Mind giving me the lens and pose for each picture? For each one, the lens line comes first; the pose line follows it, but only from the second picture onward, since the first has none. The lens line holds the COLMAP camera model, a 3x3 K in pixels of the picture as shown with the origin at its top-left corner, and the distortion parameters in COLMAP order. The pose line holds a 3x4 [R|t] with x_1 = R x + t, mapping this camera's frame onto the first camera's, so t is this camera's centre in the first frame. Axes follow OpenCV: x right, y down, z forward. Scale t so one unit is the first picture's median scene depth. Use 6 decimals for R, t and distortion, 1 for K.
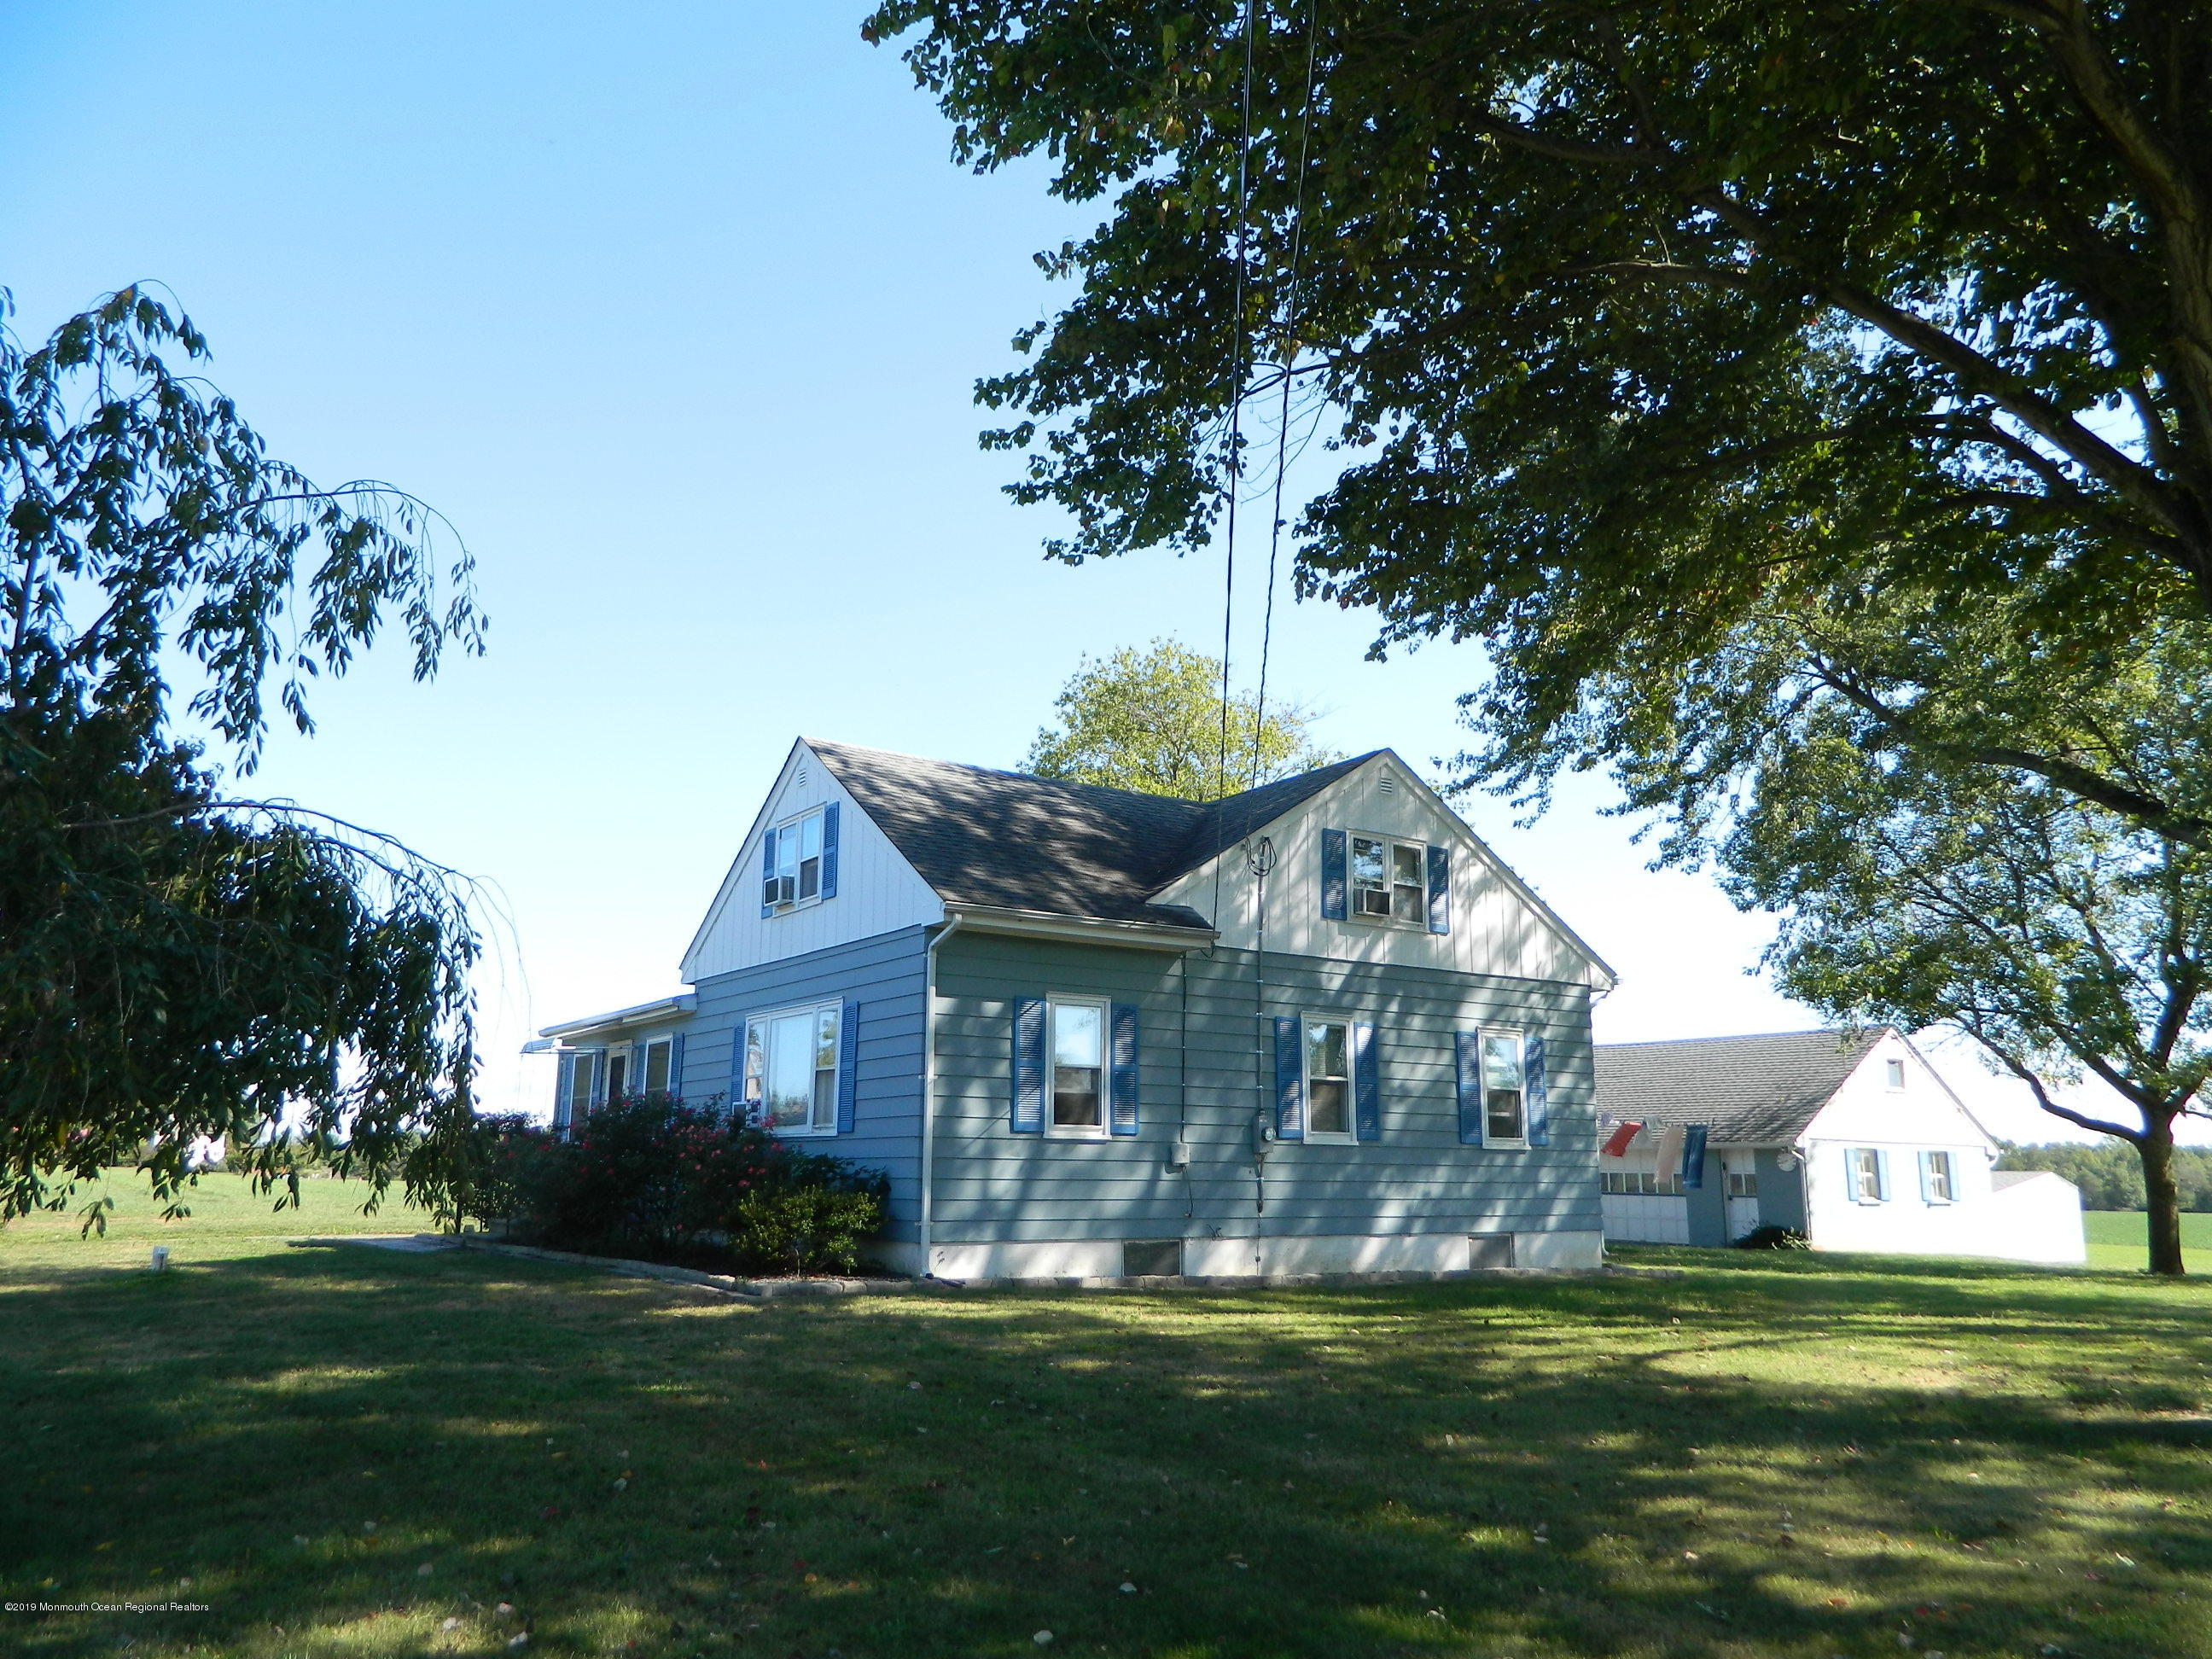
lens RADIAL K [[1656.1, 0, 1106.0], [0, 1656.1, 829.5], [0, 0, 1]] dist [0.005817, -0.002892]
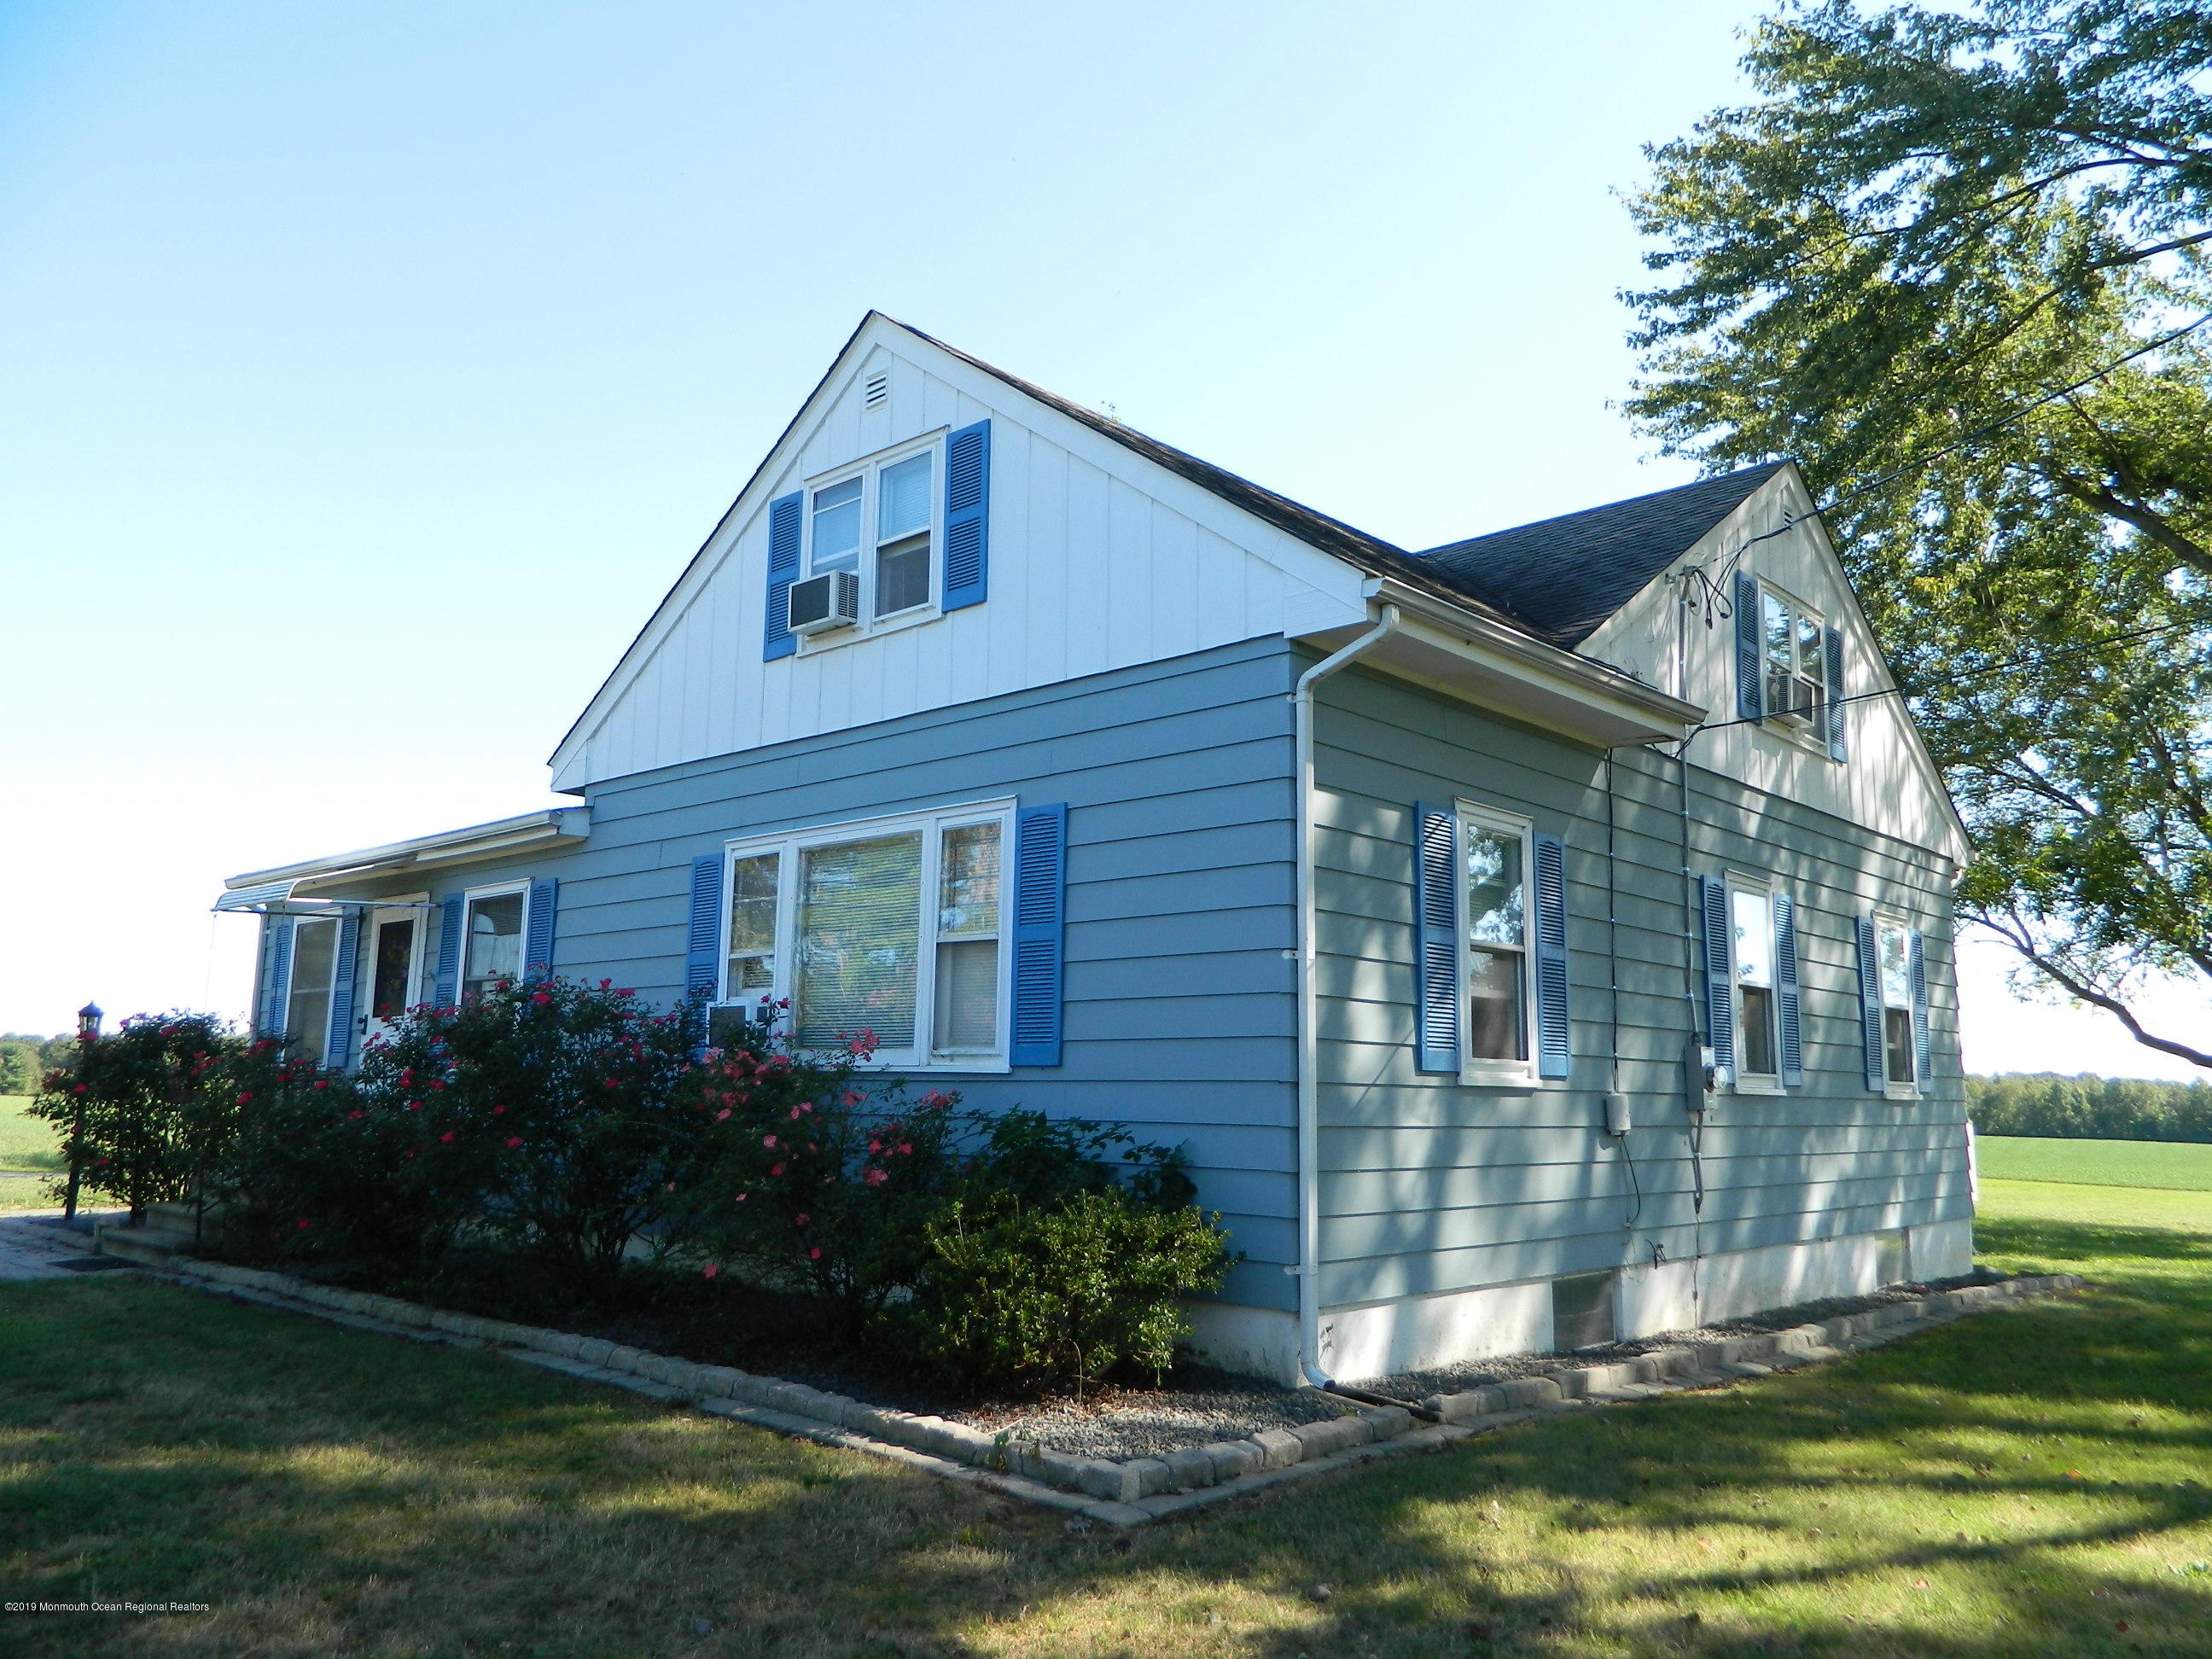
lens RADIAL K [[1656.1, 0, 1106.0], [0, 1656.1, 829.5], [0, 0, 1]] dist [0.005817, -0.002892]
pose [[0.973604, 0.044174, 0.223928, -0.245274], [-0.055206, 0.997538, 0.043246, 0.088529], [-0.221466, -0.054466, 0.973646, 0.510930]]
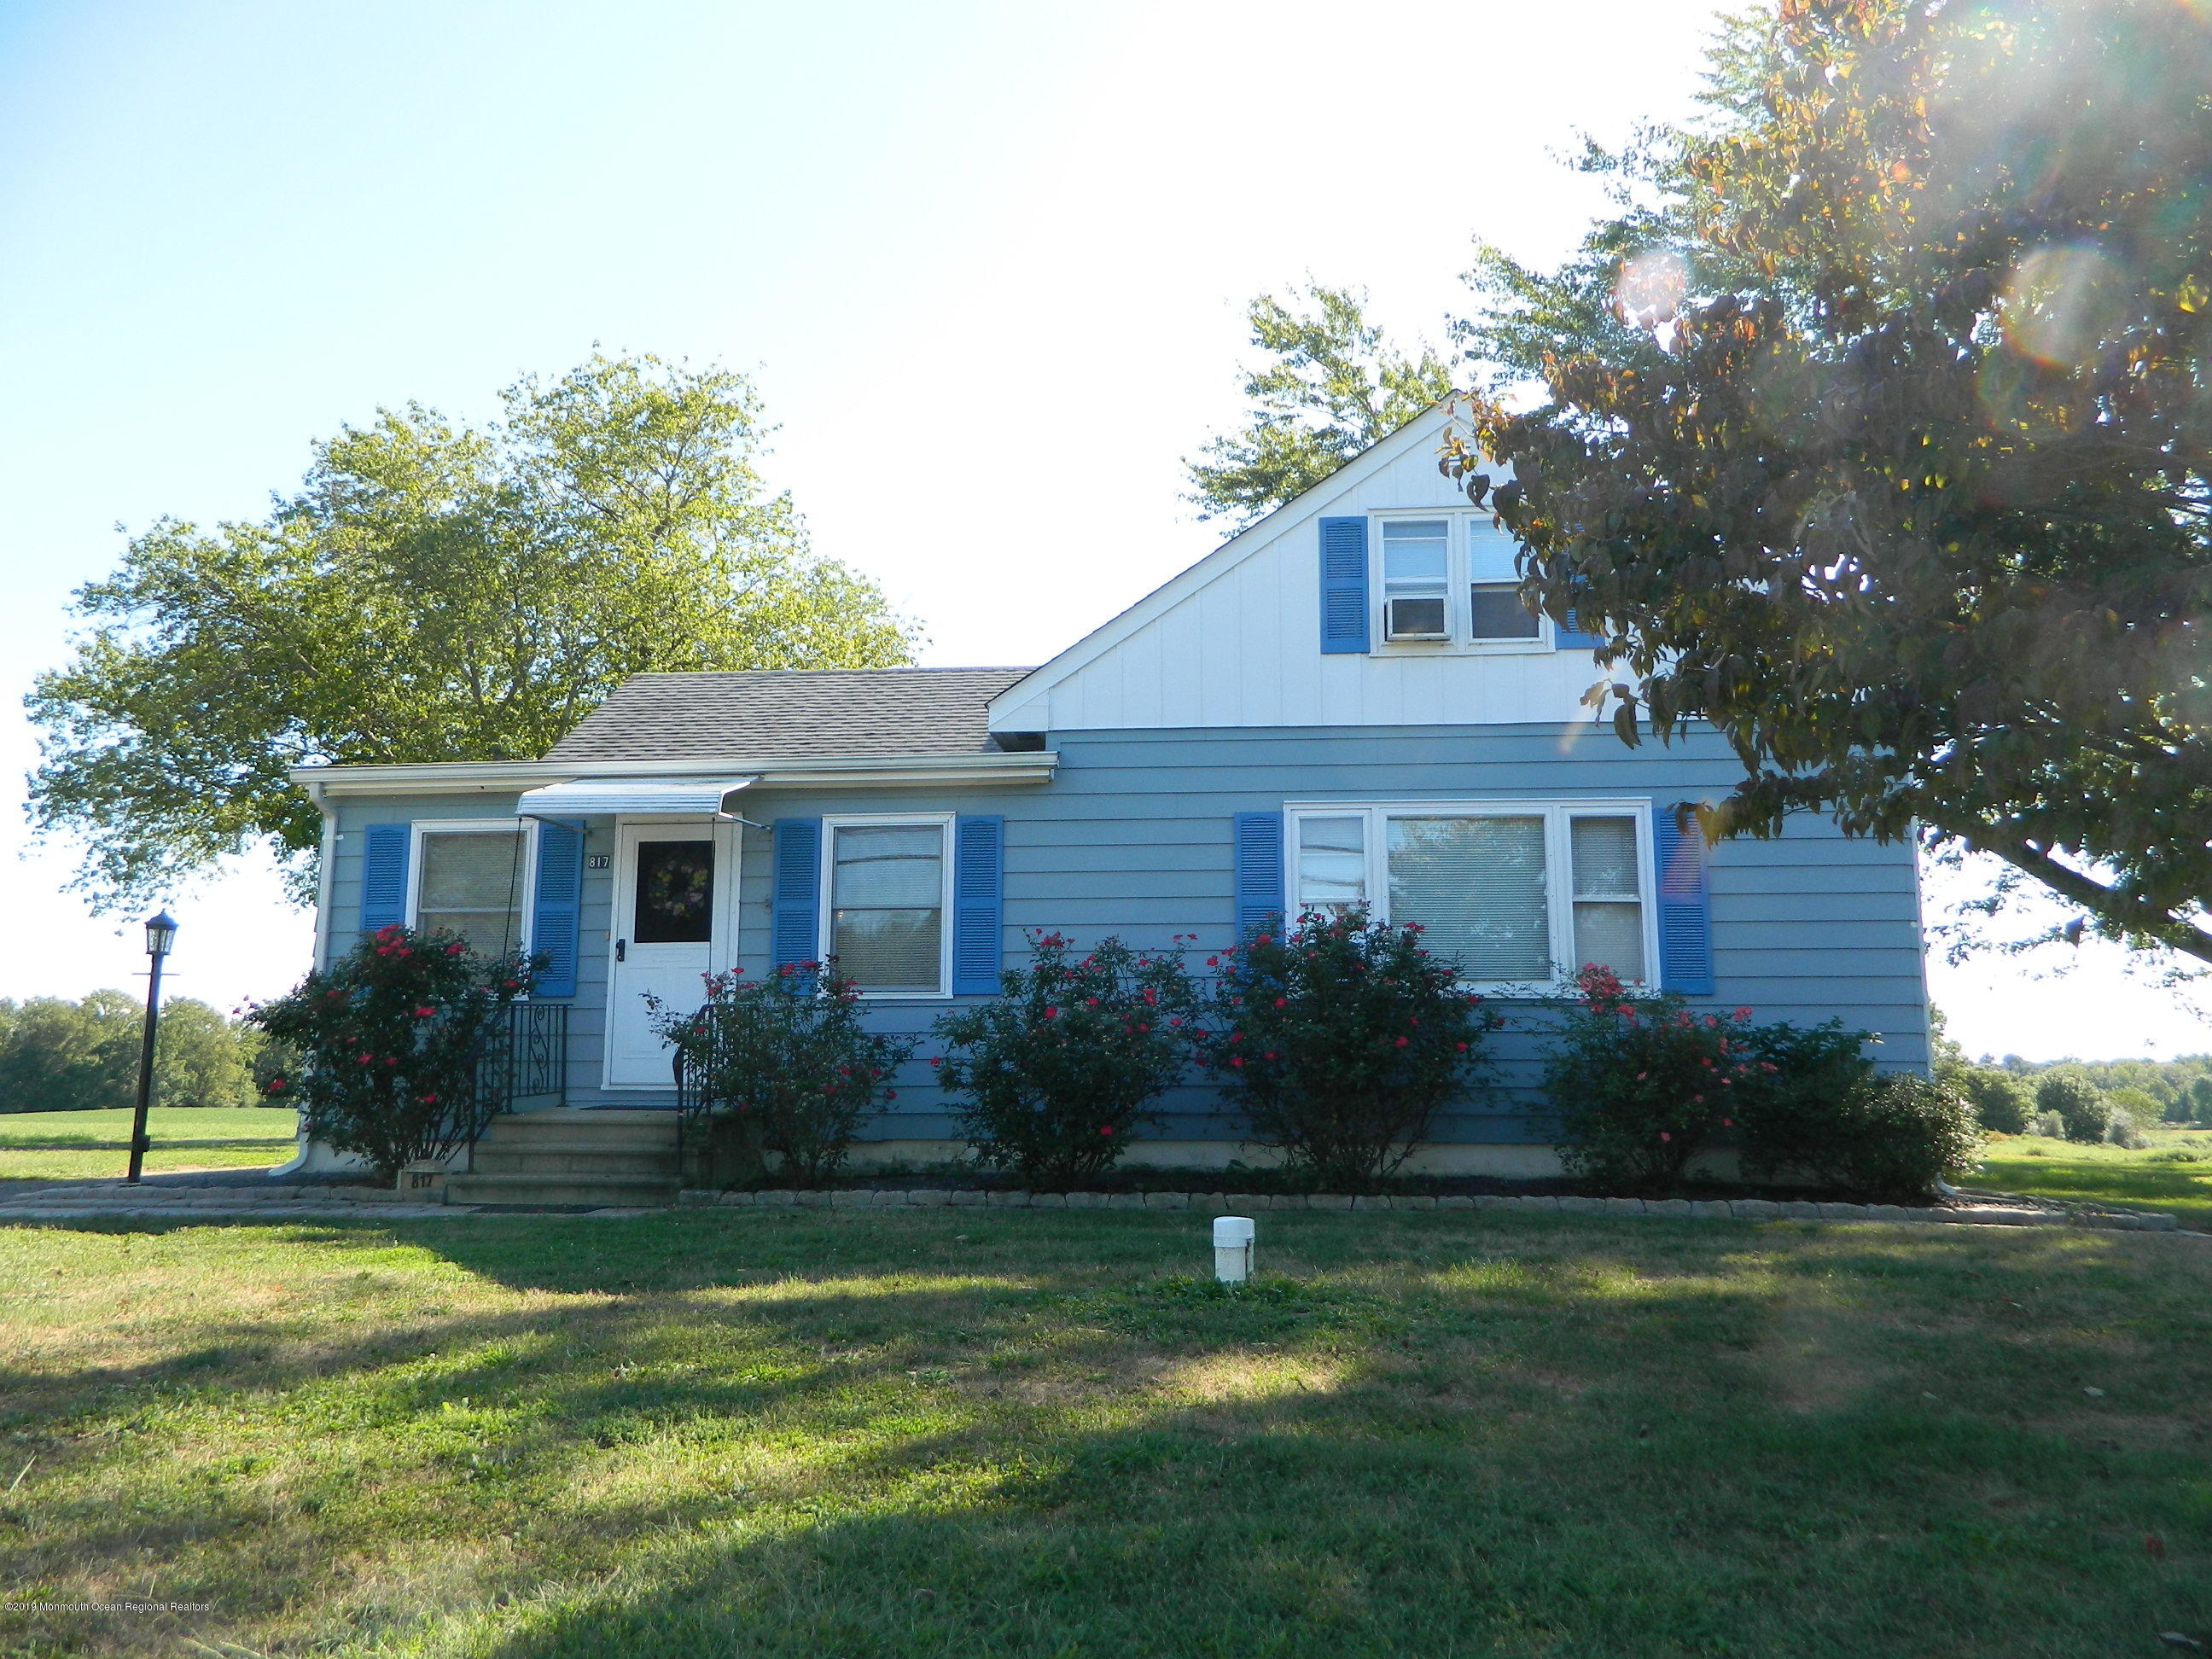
lens RADIAL K [[1656.1, 0, 1106.0], [0, 1656.1, 829.5], [0, 0, 1]] dist [0.005817, -0.002892]
pose [[0.622995, 0.134597, 0.770559, -0.822533], [-0.159939, 0.986192, -0.042953, 0.179462], [-0.765700, -0.096484, 0.635920, 0.741760]]
